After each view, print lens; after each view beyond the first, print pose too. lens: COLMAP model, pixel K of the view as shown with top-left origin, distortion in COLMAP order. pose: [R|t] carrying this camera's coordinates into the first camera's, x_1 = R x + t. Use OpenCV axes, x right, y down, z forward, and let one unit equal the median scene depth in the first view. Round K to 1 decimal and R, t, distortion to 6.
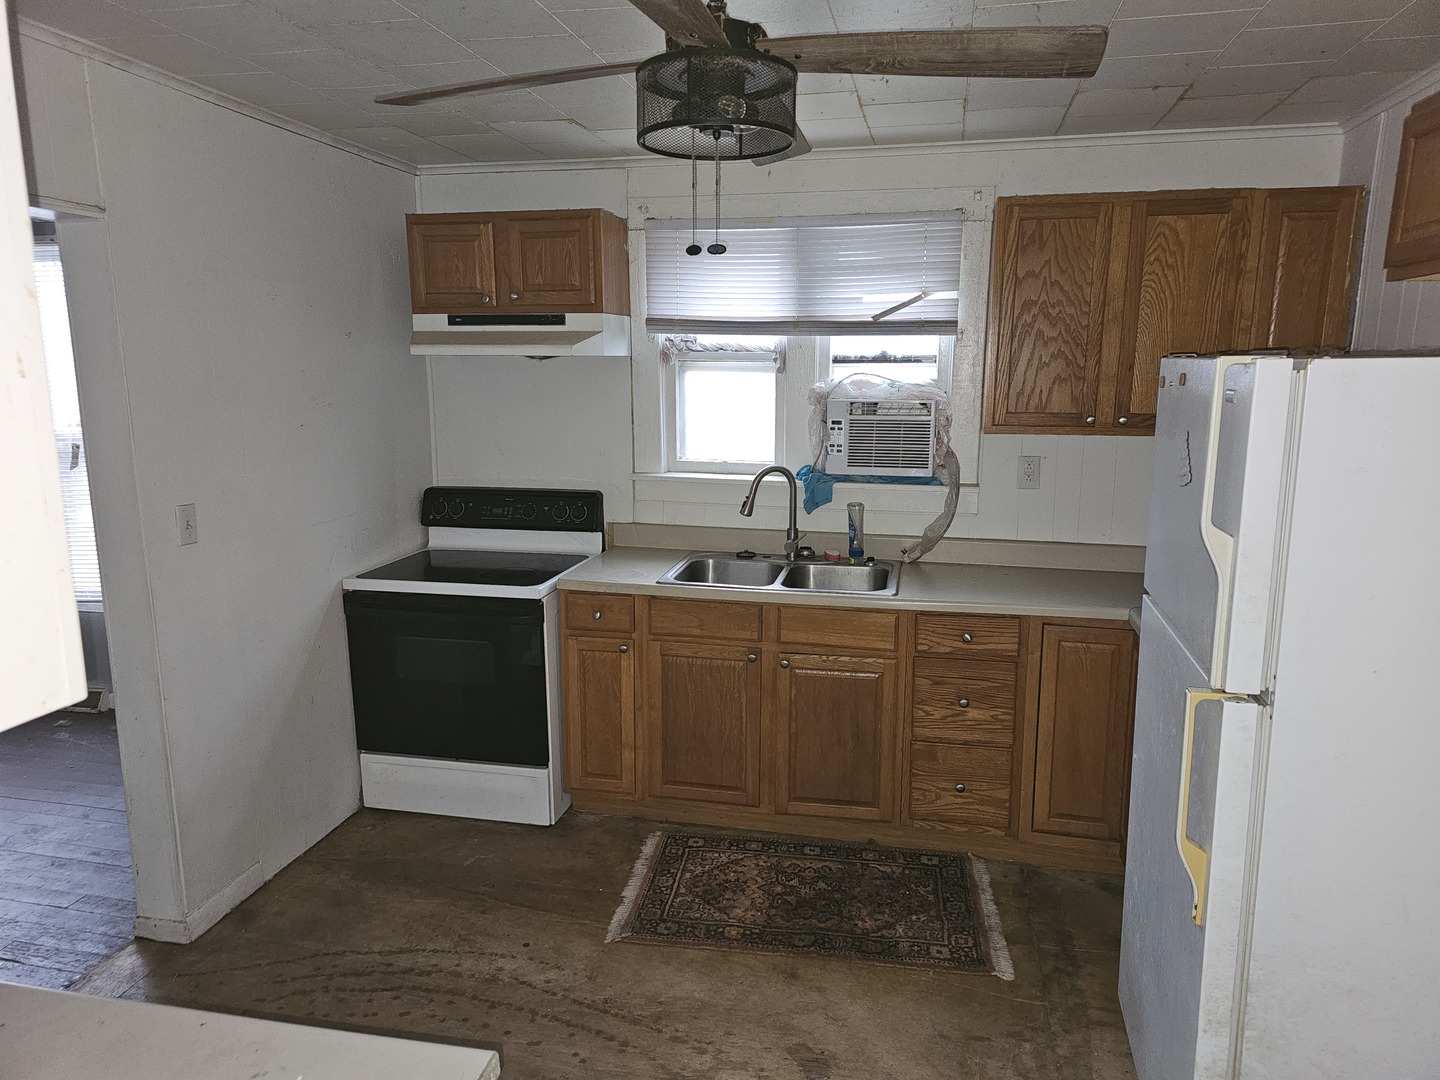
lens RADIAL K [[960.8, 0, 742.7], [0, 960.8, 534.1], [0, 0, 1]] dist [0.064537, -0.026841]
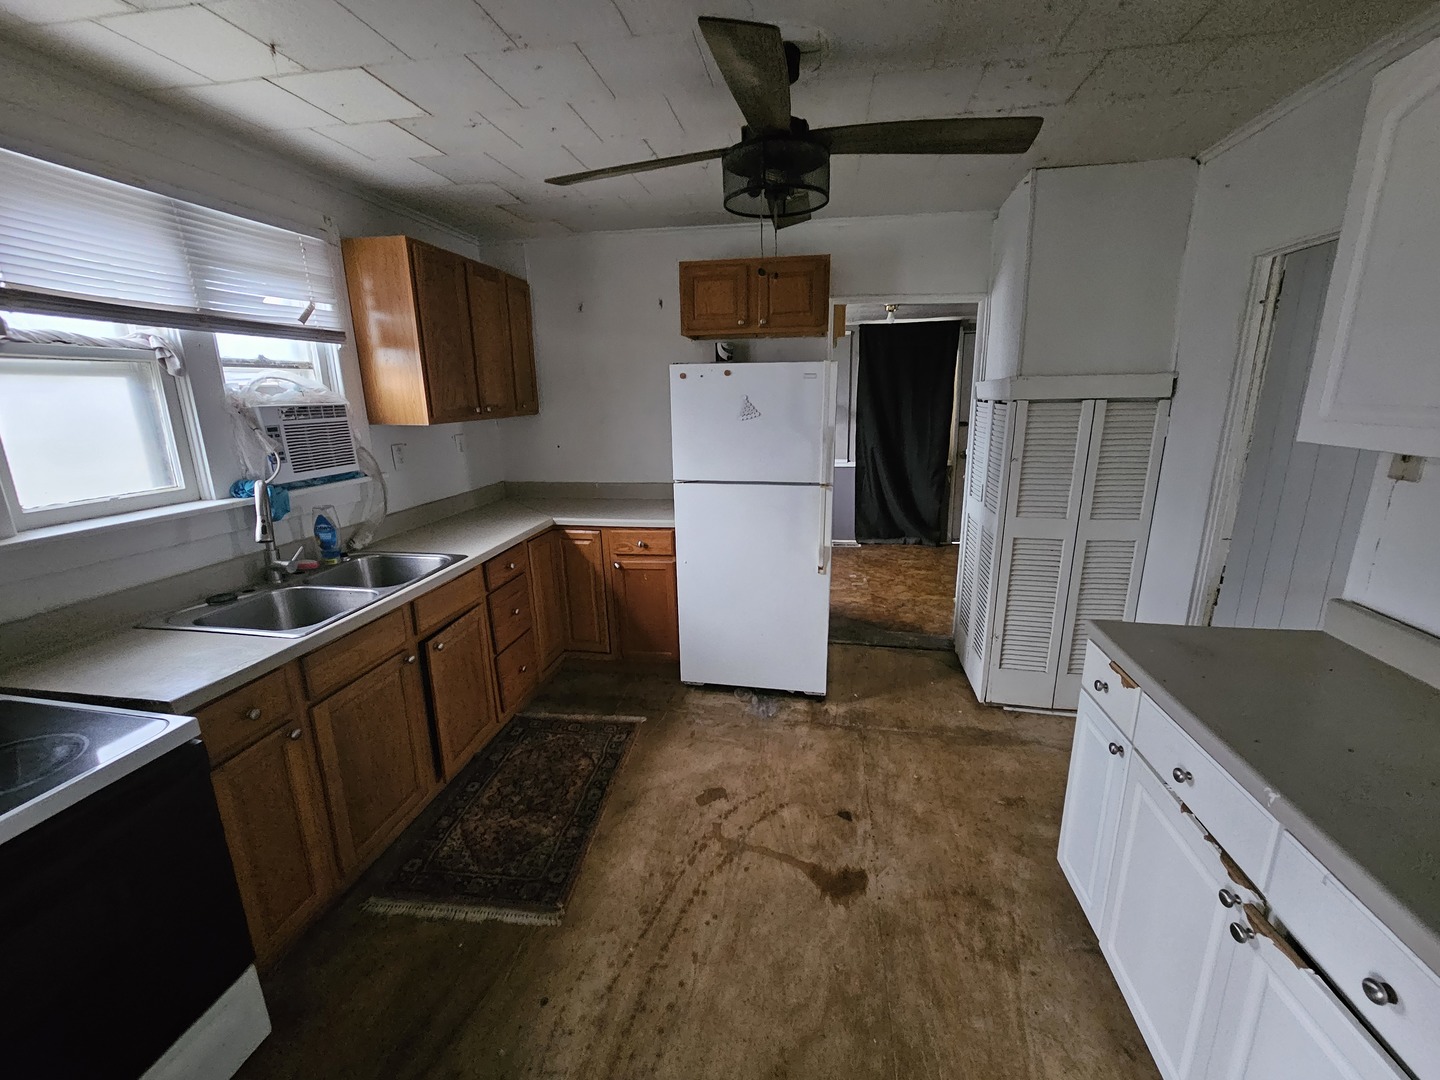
lens RADIAL K [[591.8, 0, 721.6], [0, 591.8, 532.7], [0, 0, 1]] dist [0.001867, 0.000675]
pose [[-0.038459, -0.241081, 0.969743, -0.604150], [0.189789, 0.951034, 0.243957, -0.091390], [-0.981071, 0.193429, 0.009179, 0.681979]]
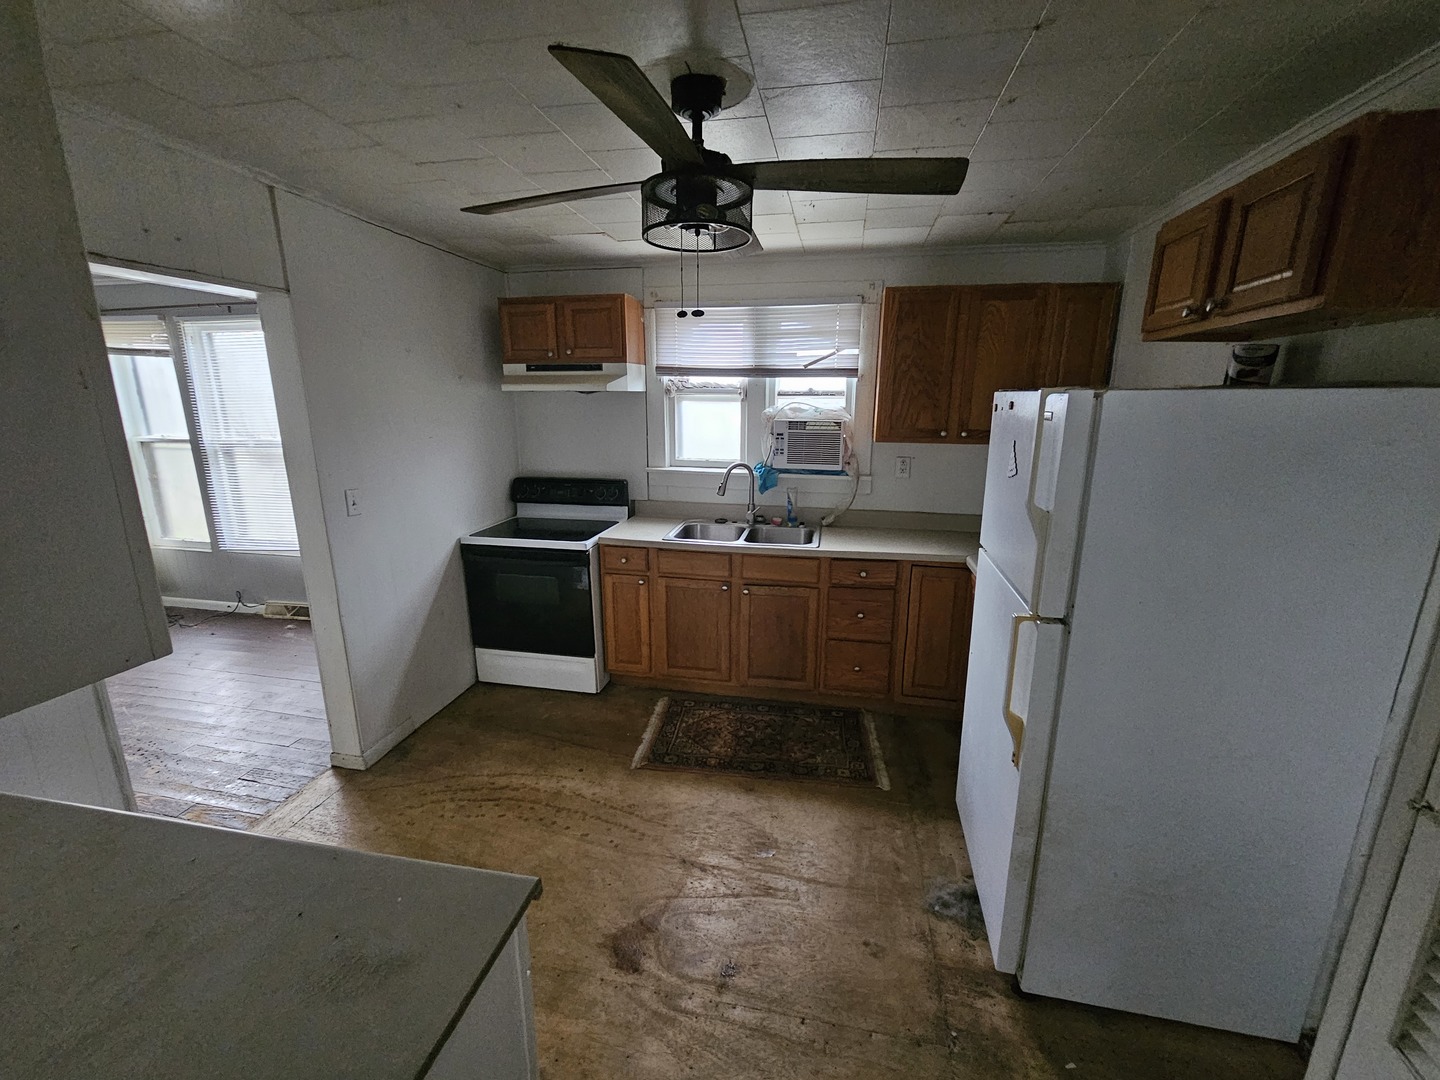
lens RADIAL K [[591.8, 0, 730.3], [0, 591.8, 532.6], [0, 0, 1]] dist [0.001867, 0.000675]
pose [[0.999882, -0.001706, 0.015292, 0.004419], [0.000991, 0.998911, 0.046654, -0.004427], [-0.015355, -0.046633, 0.998794, 0.056755]]
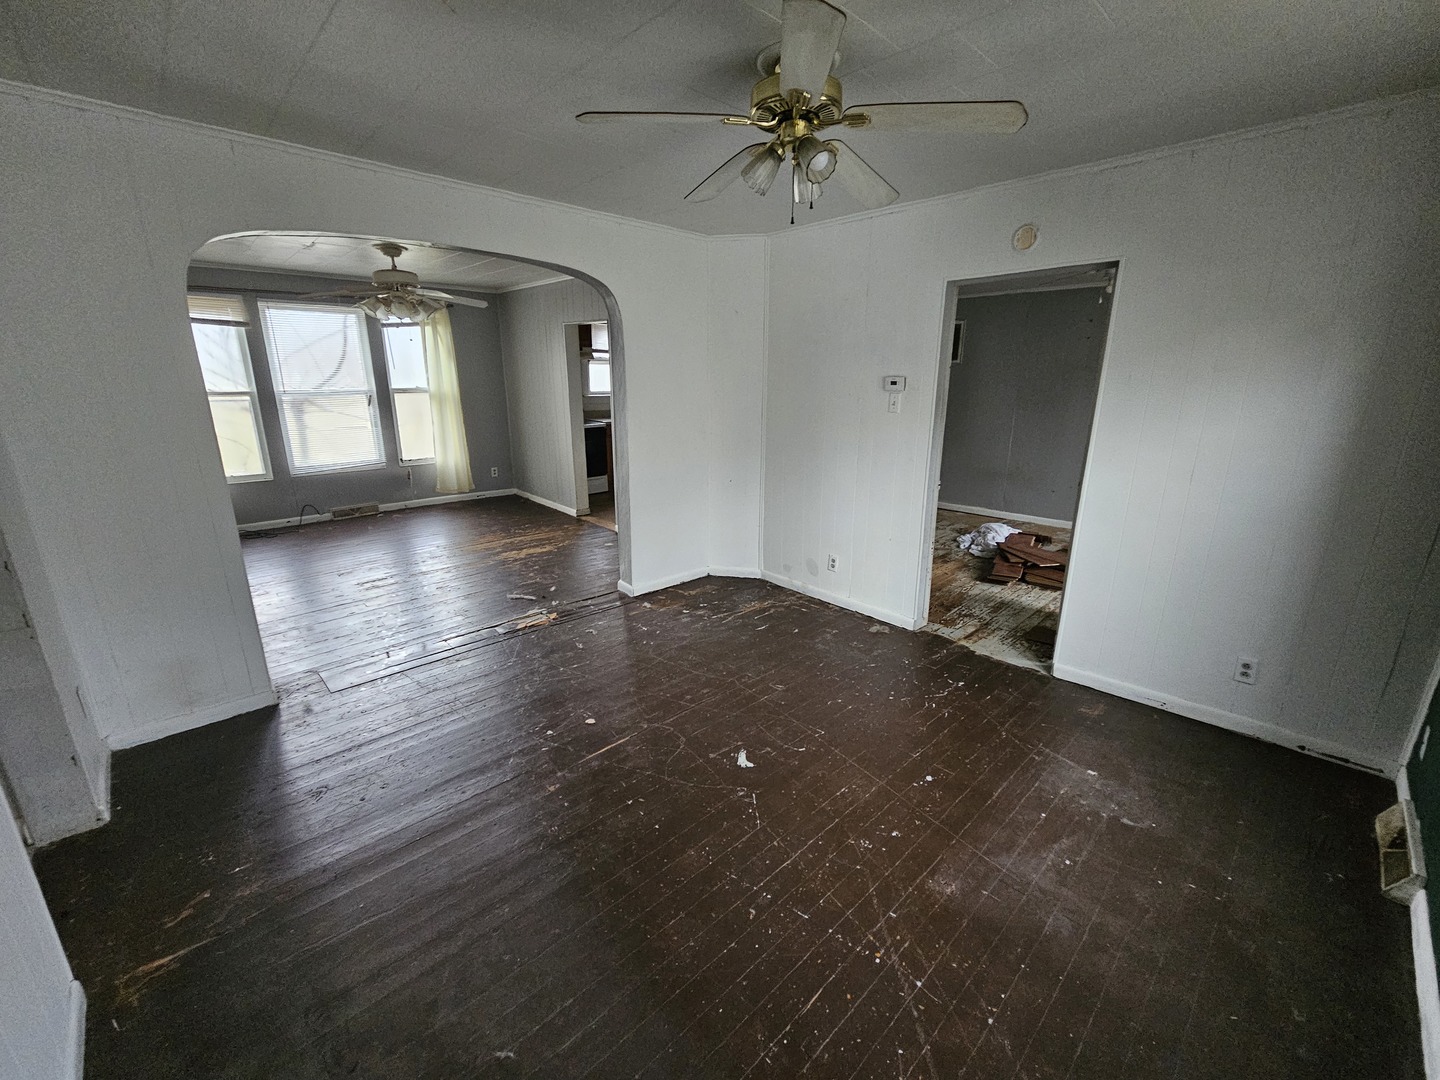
lens RADIAL K [[591.8, 0, 726.7], [0, 591.8, 541.2], [0, 0, 1]] dist [0.001867, 0.000675]
pose [[0.568858, -0.224854, 0.791102, -1.961779], [0.141304, 0.974318, 0.175321, 0.172838], [-0.810206, 0.012053, 0.586021, -0.747026]]
